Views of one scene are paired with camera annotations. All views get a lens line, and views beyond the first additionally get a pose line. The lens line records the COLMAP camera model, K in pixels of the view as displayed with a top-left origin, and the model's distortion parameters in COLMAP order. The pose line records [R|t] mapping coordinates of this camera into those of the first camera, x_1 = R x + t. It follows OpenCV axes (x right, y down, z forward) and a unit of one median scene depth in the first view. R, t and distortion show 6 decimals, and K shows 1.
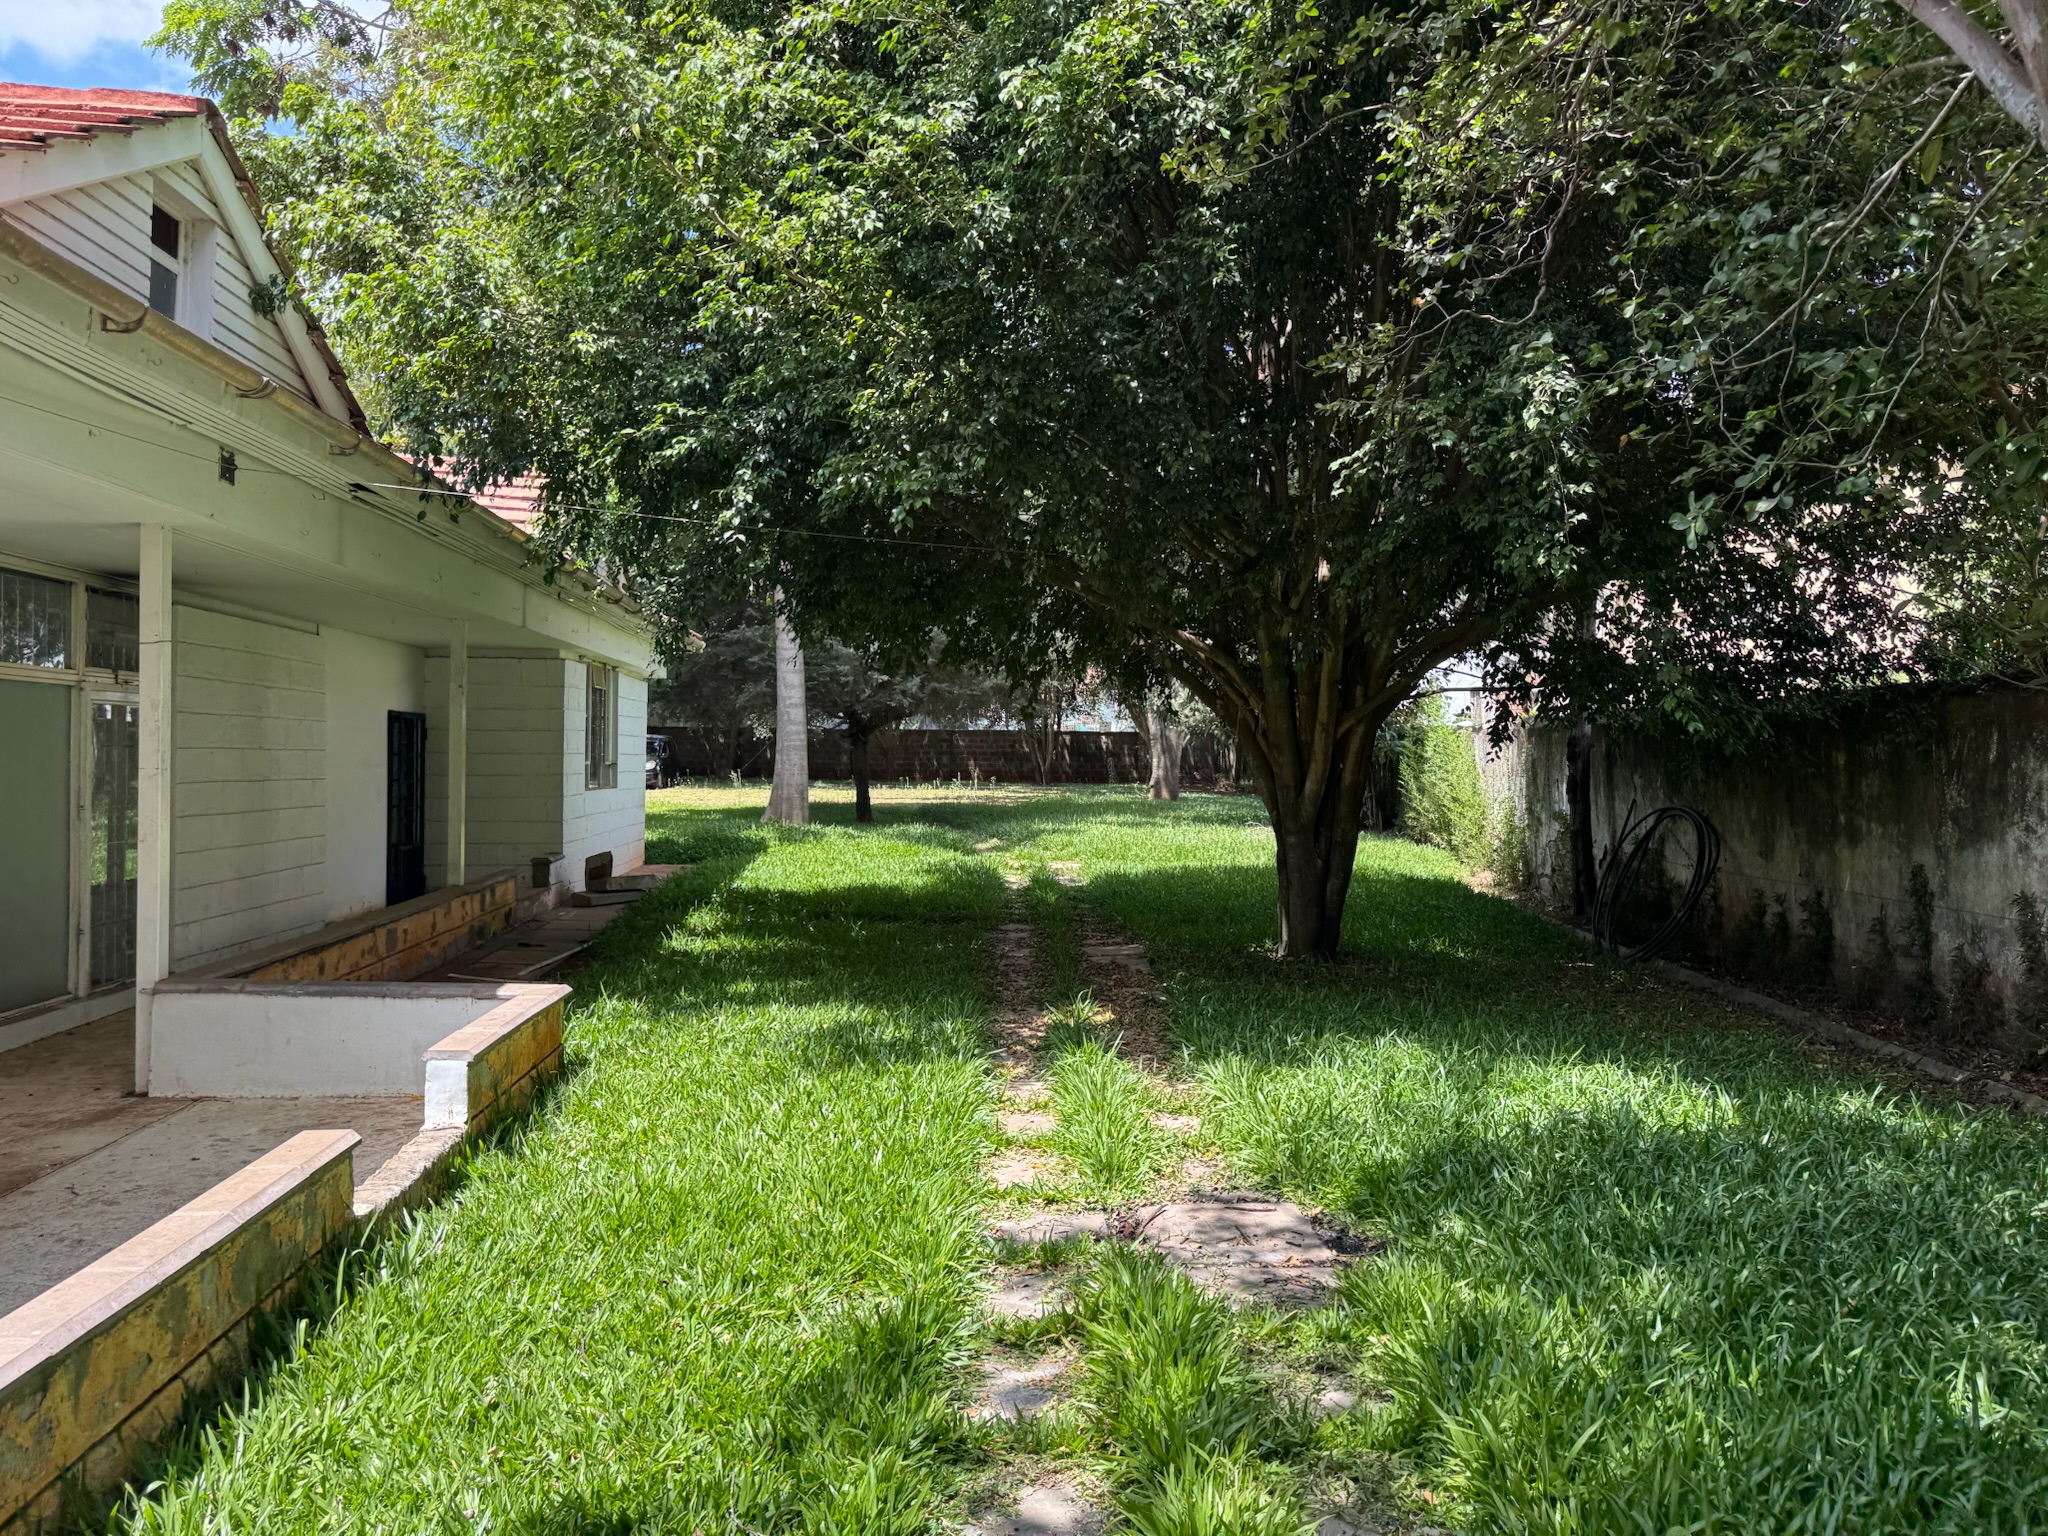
lens RADIAL K [[1428.6, 0, 1025.7], [0, 1428.6, 763.2], [0, 0, 1]] dist [0.010720, 0.000653]
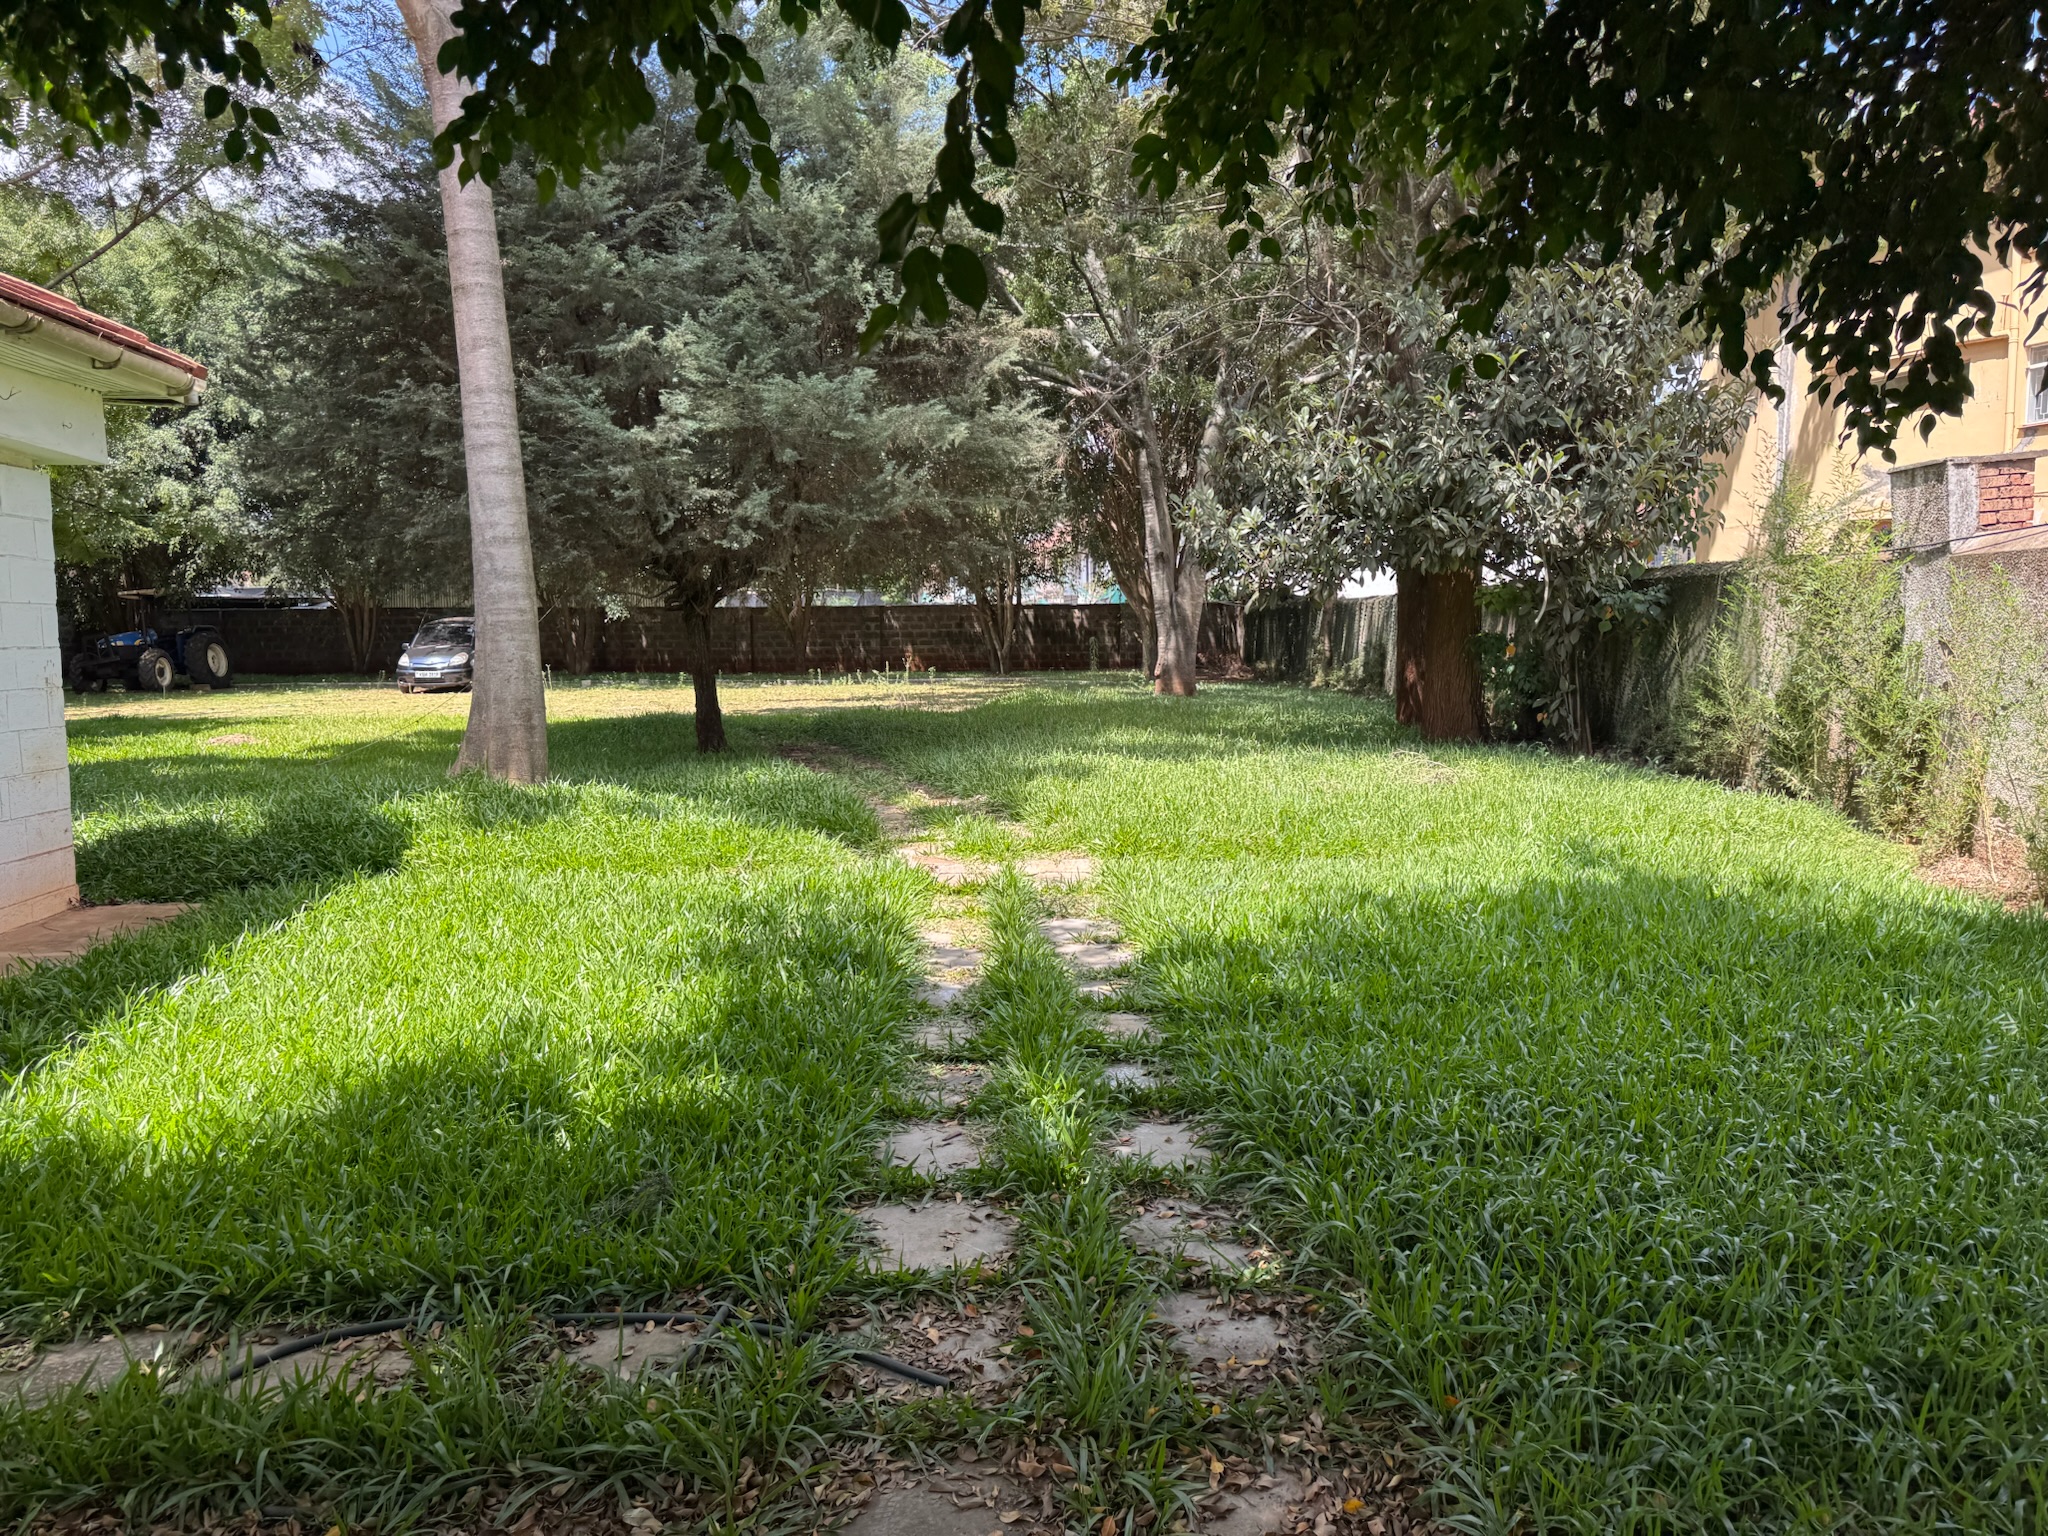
lens RADIAL K [[1428.6, 0, 1023.0], [0, 1428.6, 770.3], [0, 0, 1]] dist [0.010720, 0.000653]
pose [[0.999520, -0.009204, 0.029592, 0.000885], [0.006572, 0.996113, 0.087843, 0.000030], [-0.030286, -0.087607, 0.995695, 0.299147]]
